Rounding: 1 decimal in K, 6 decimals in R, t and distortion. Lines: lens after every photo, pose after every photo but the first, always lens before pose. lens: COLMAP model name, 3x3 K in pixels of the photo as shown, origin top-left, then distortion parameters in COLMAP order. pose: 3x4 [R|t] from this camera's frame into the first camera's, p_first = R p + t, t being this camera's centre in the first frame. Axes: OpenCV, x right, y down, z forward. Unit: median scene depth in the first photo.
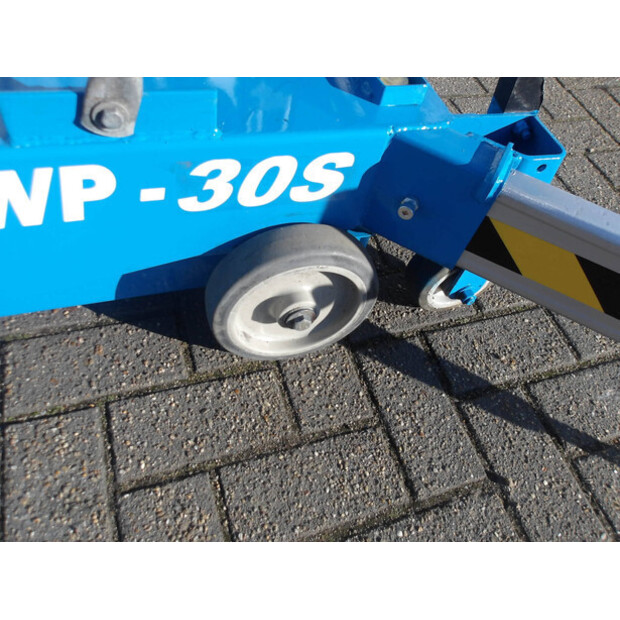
lens RADIAL K [[509.9, 0, 310.0], [0, 509.9, 310.0], [0, 0, 1]] dist [0.001286, 0.001522]
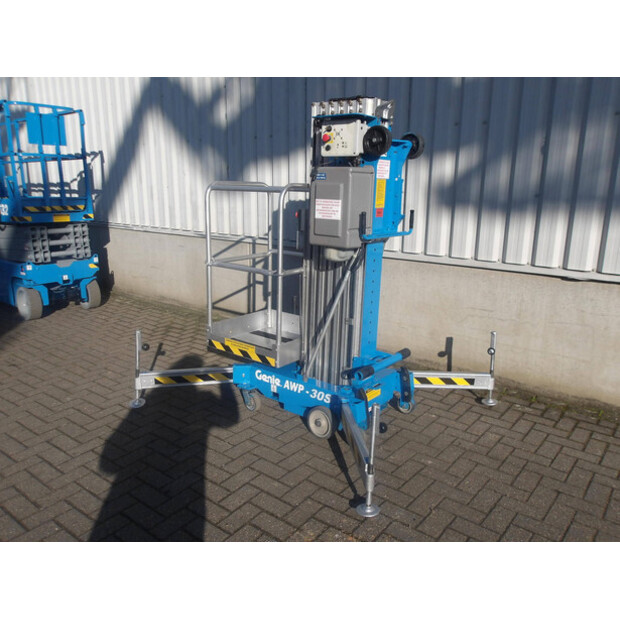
lens RADIAL K [[509.9, 0, 310.0], [0, 509.9, 310.0], [0, 0, 1]] dist [0.001286, 0.001522]
pose [[0.546557, 0.033898, -0.836736, 4.303389], [-0.641994, 0.658522, -0.392673, 1.367604], [0.537698, 0.751798, 0.381682, -1.952928]]
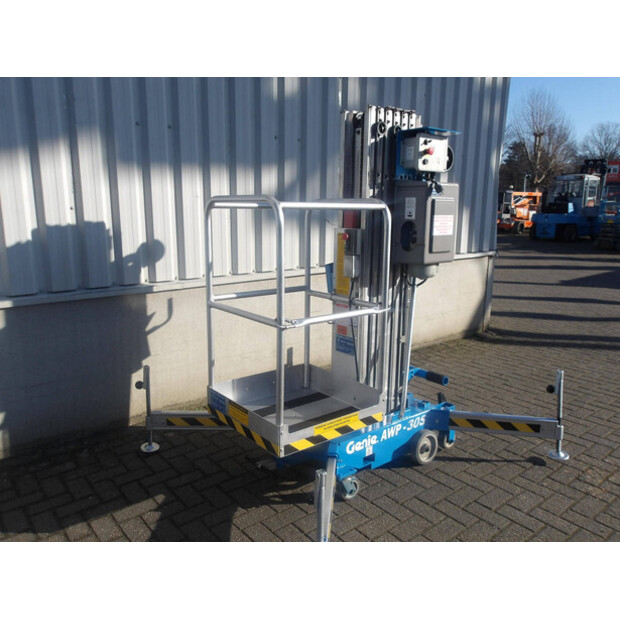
lens RADIAL K [[509.9, 0, 310.0], [0, 509.9, 310.0], [0, 0, 1]] dist [0.001286, 0.001522]
pose [[0.921218, -0.239938, 0.306246, -2.317101], [0.382994, 0.697614, -0.605516, 1.665769], [-0.068356, 0.675103, 0.734550, -3.558996]]
